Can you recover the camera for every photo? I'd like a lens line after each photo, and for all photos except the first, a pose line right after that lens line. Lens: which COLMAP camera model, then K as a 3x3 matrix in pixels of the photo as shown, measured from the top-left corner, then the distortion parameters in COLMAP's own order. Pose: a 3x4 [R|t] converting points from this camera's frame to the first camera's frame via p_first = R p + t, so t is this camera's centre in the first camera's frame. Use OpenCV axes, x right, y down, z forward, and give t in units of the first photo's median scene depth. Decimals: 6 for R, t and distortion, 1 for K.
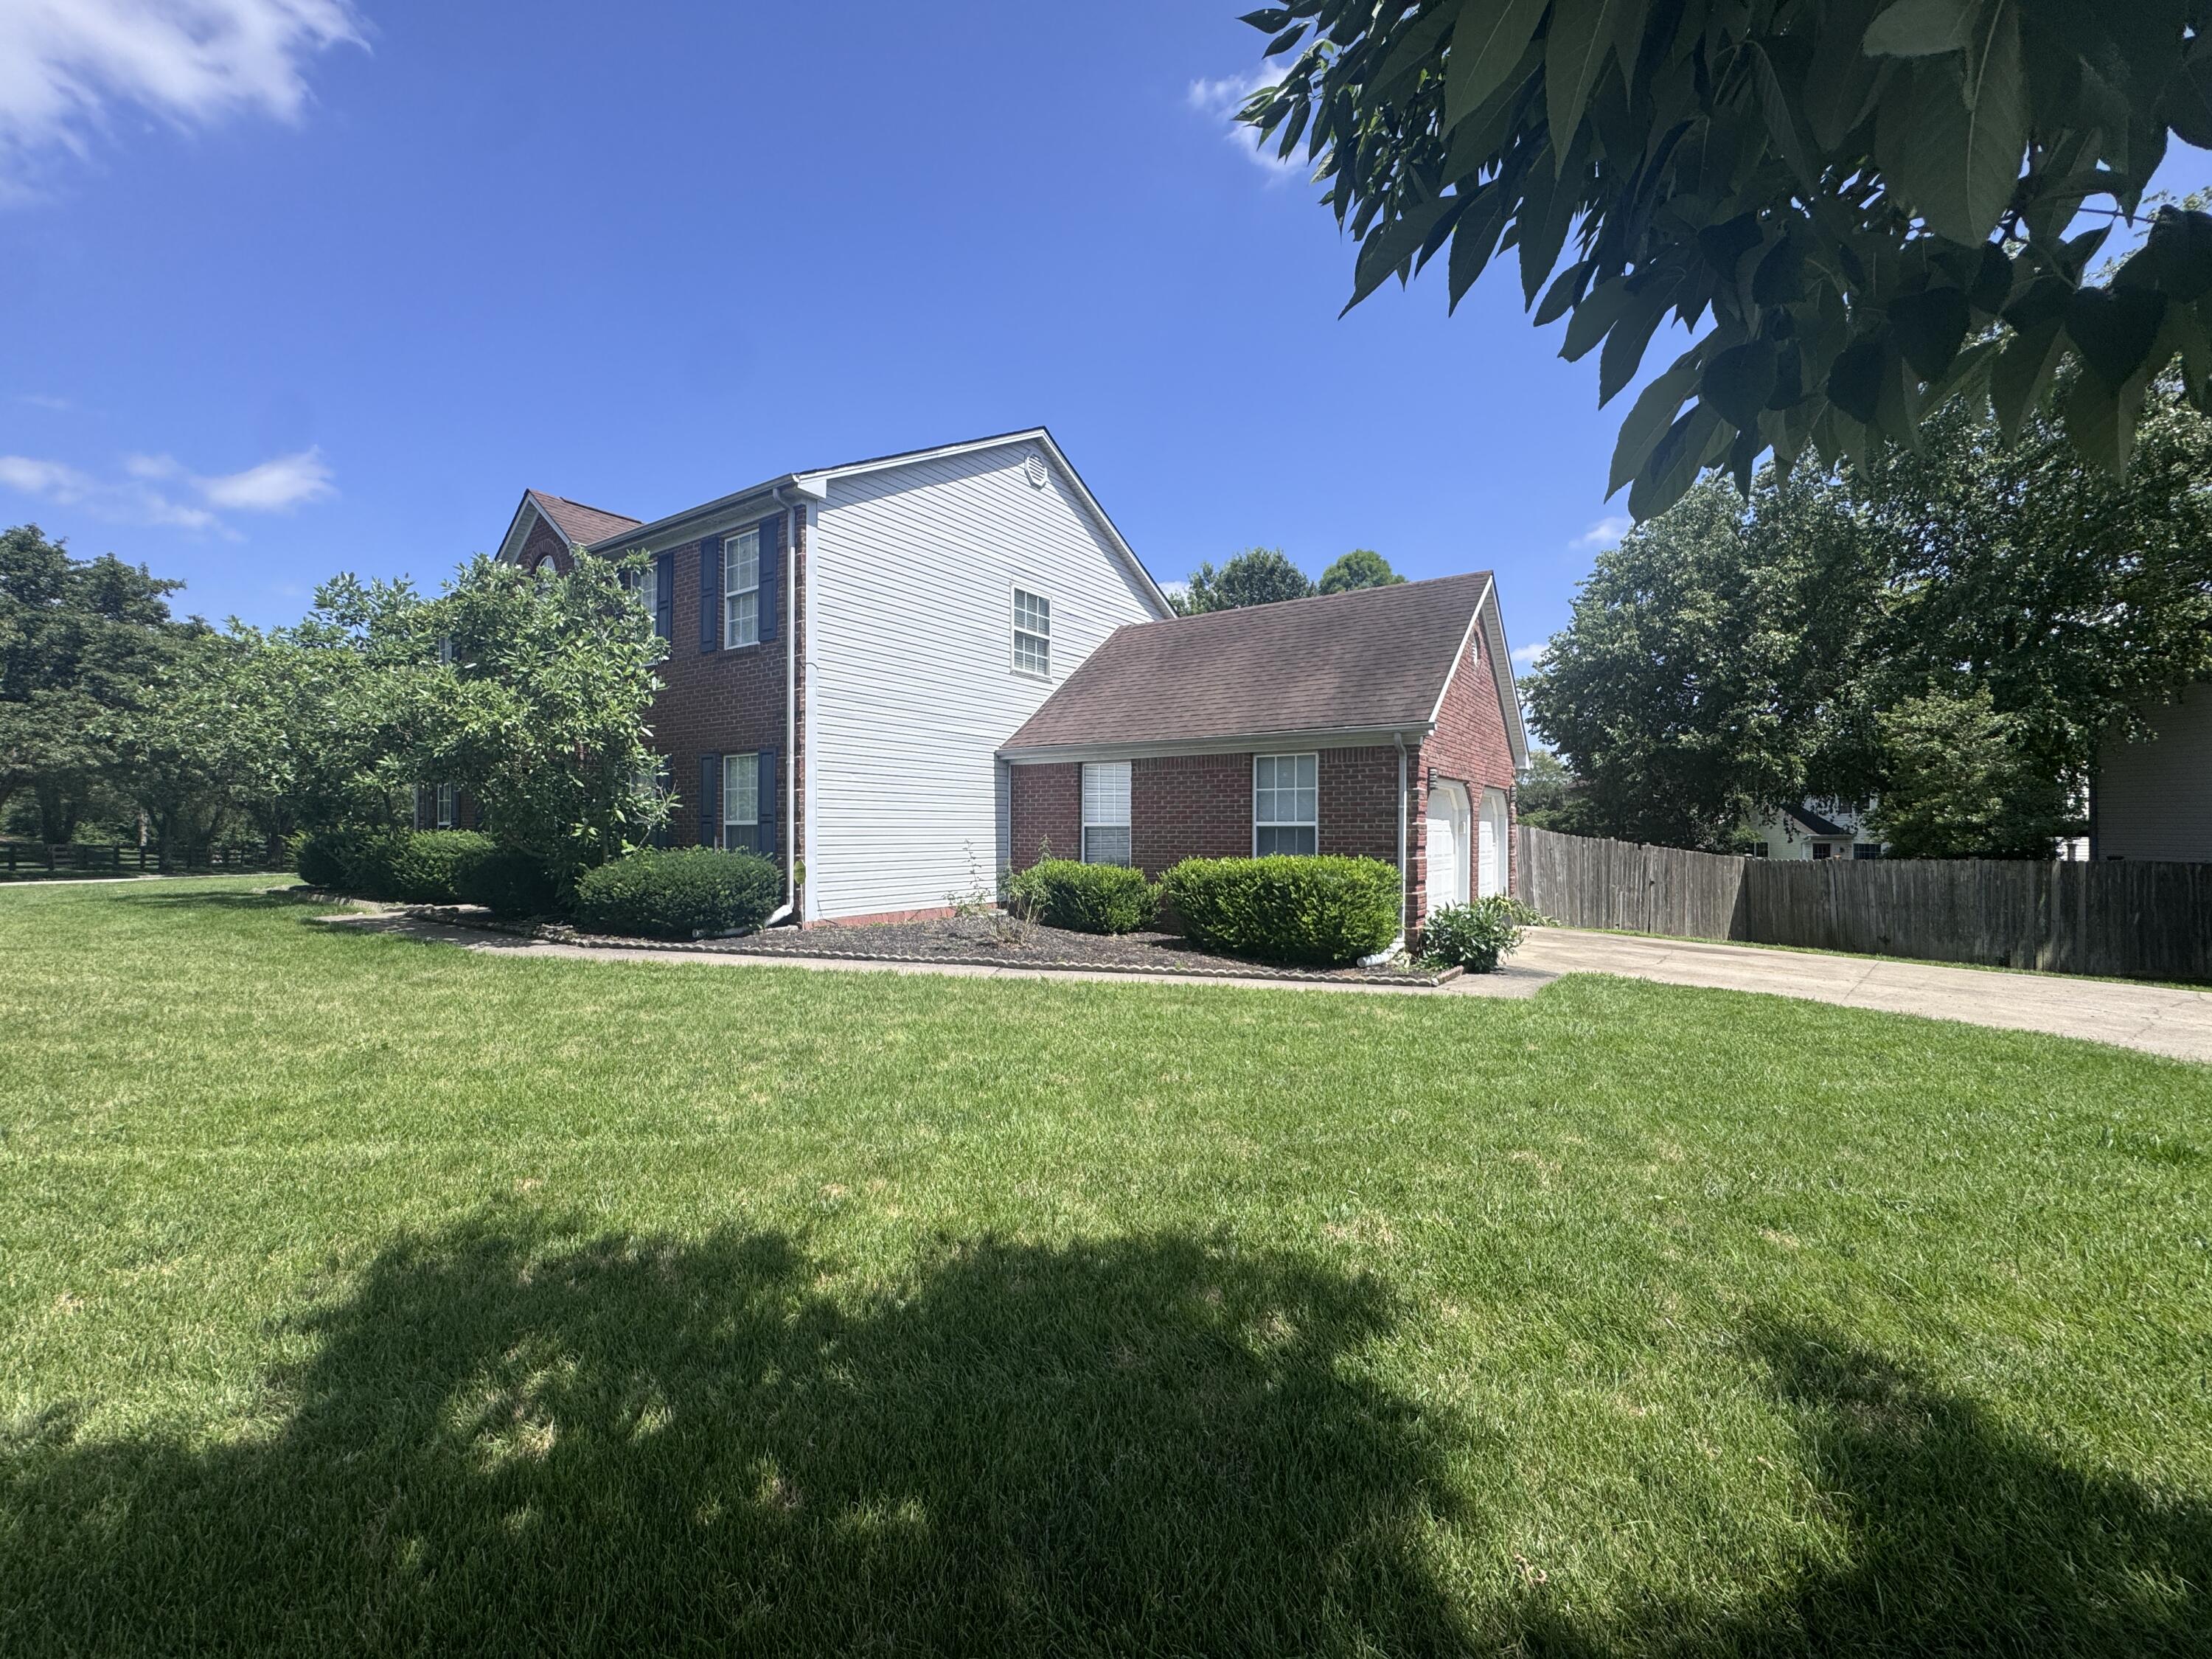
lens RADIAL K [[881.3, 0, 1111.0], [0, 881.3, 830.0], [0, 0, 1]] dist [-0.003345, 0.000617]
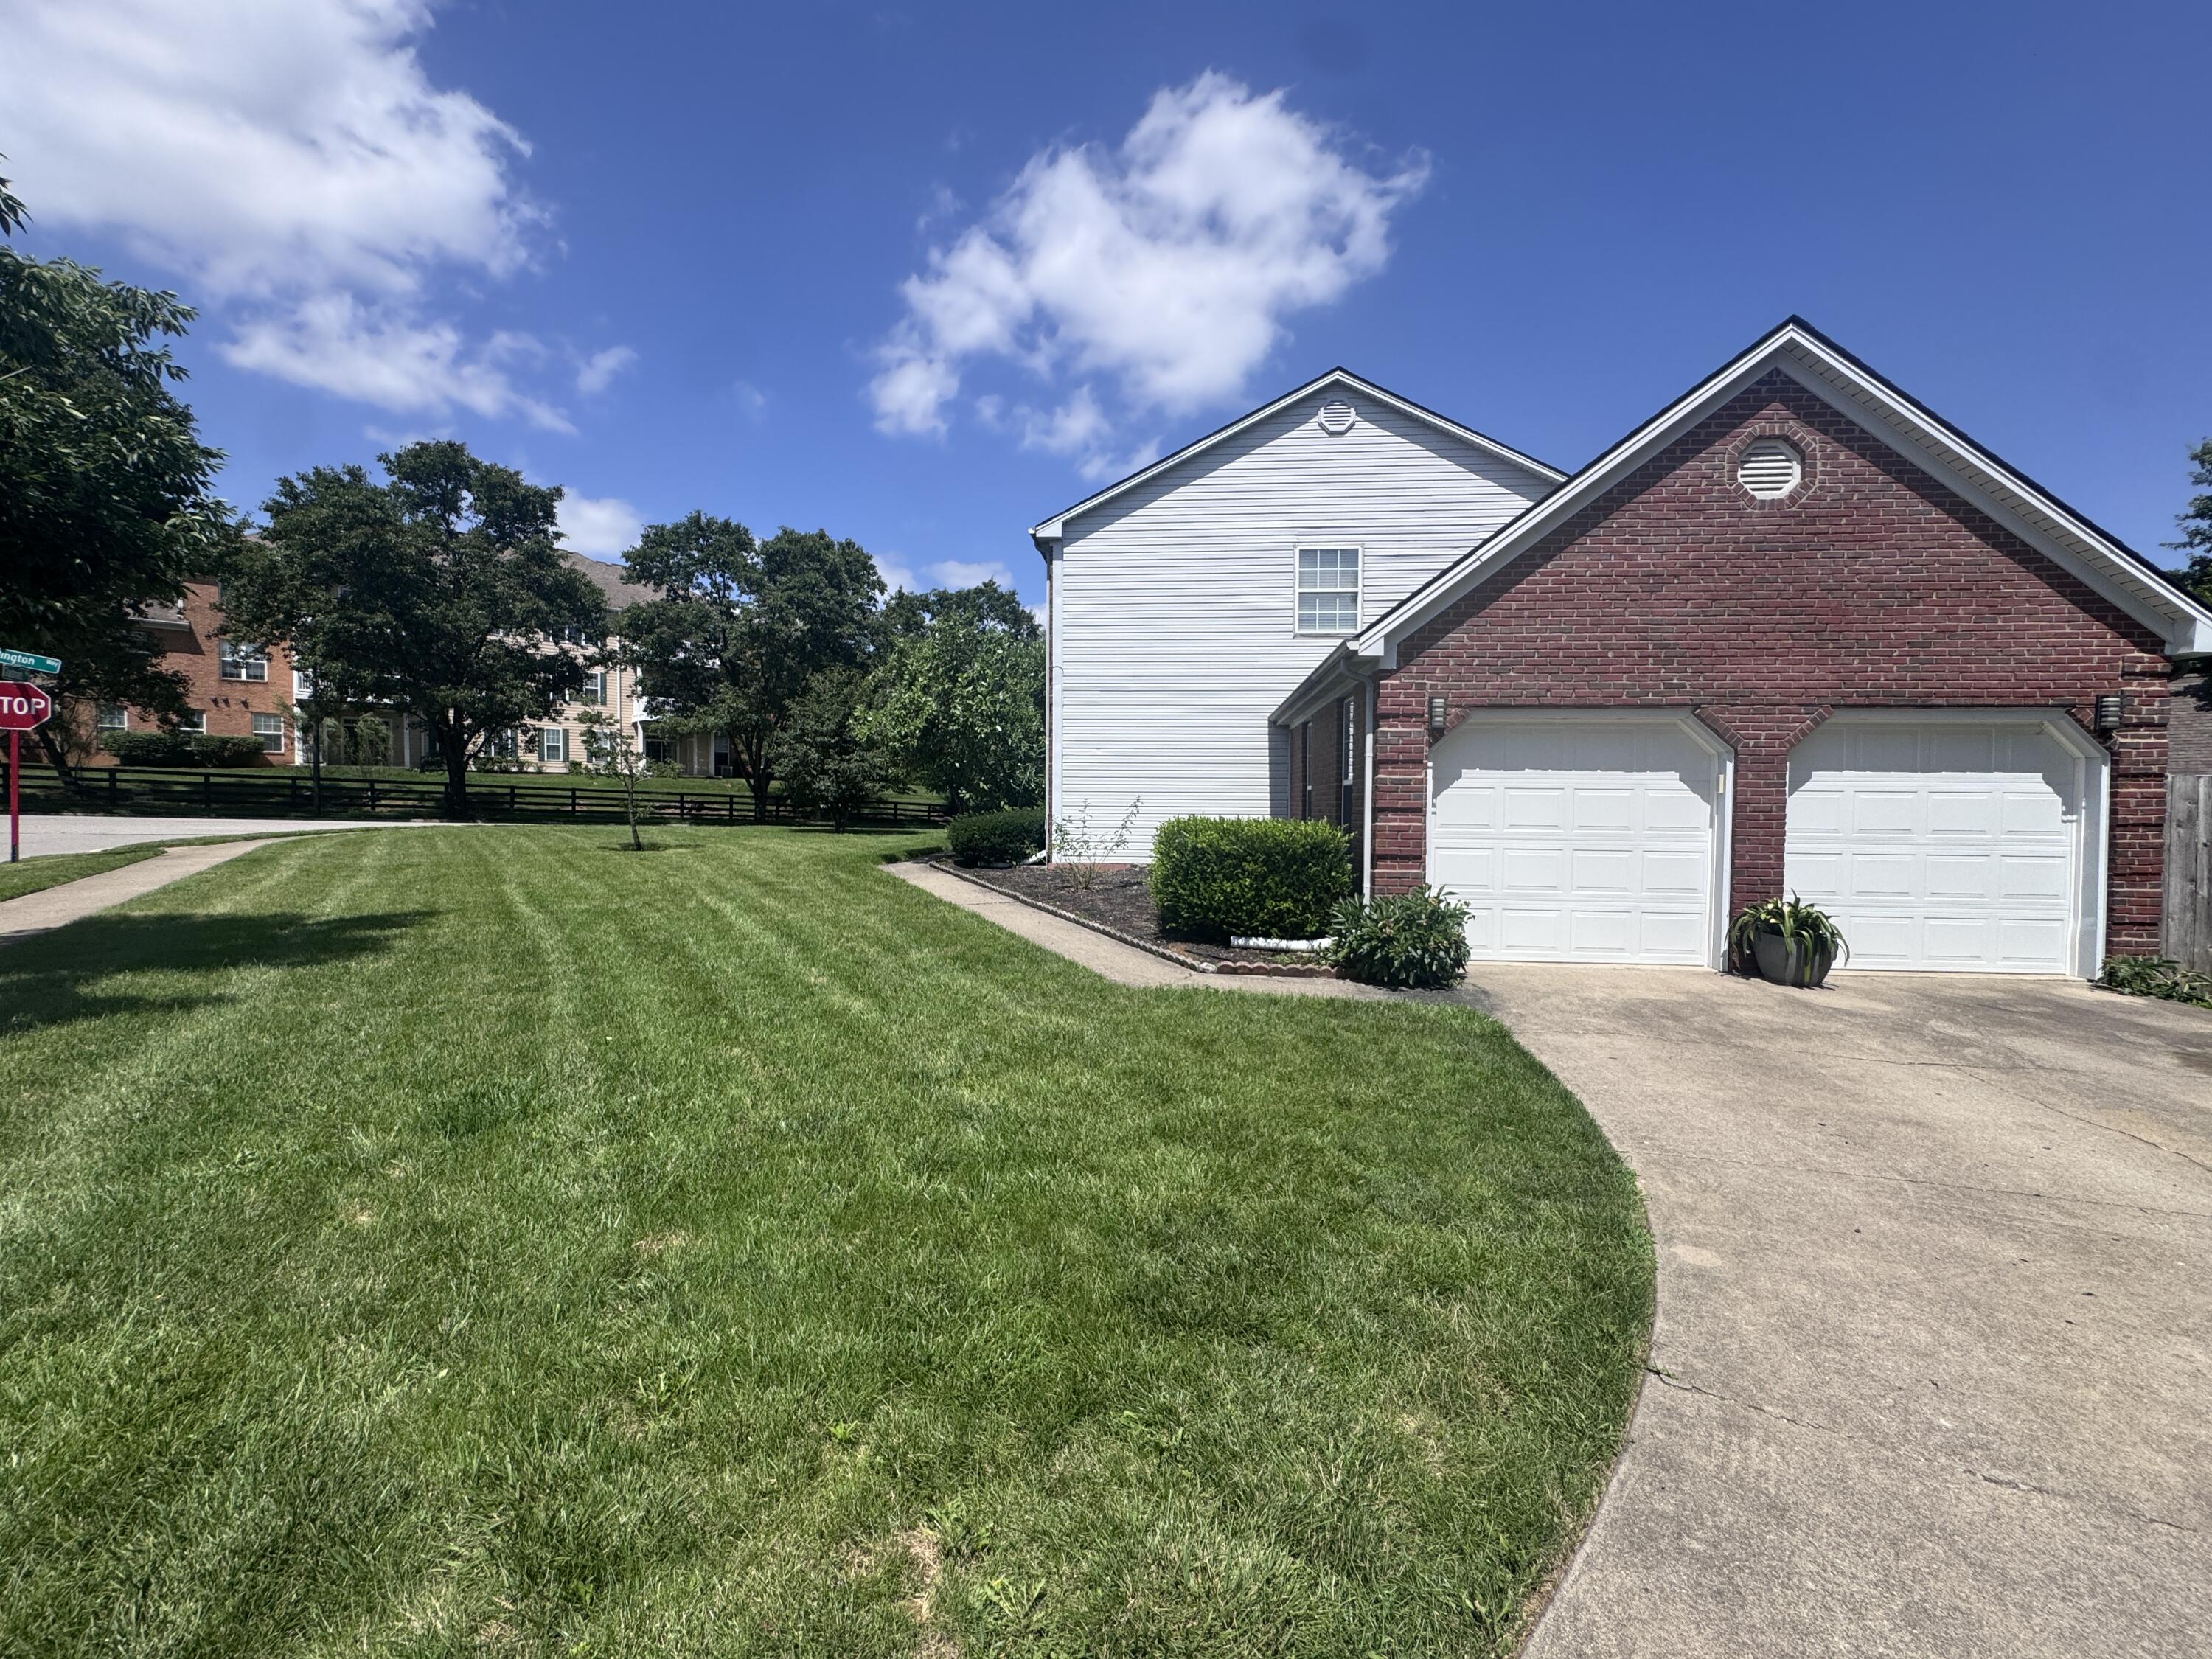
lens RADIAL K [[881.3, 0, 1105.0], [0, 881.3, 831.7], [0, 0, 1]] dist [-0.003345, 0.000617]
pose [[0.483675, 0.016529, -0.875092, 0.648223], [-0.006297, 0.999862, 0.015405, 0.026698], [0.875225, -0.001940, 0.483712, 0.329592]]
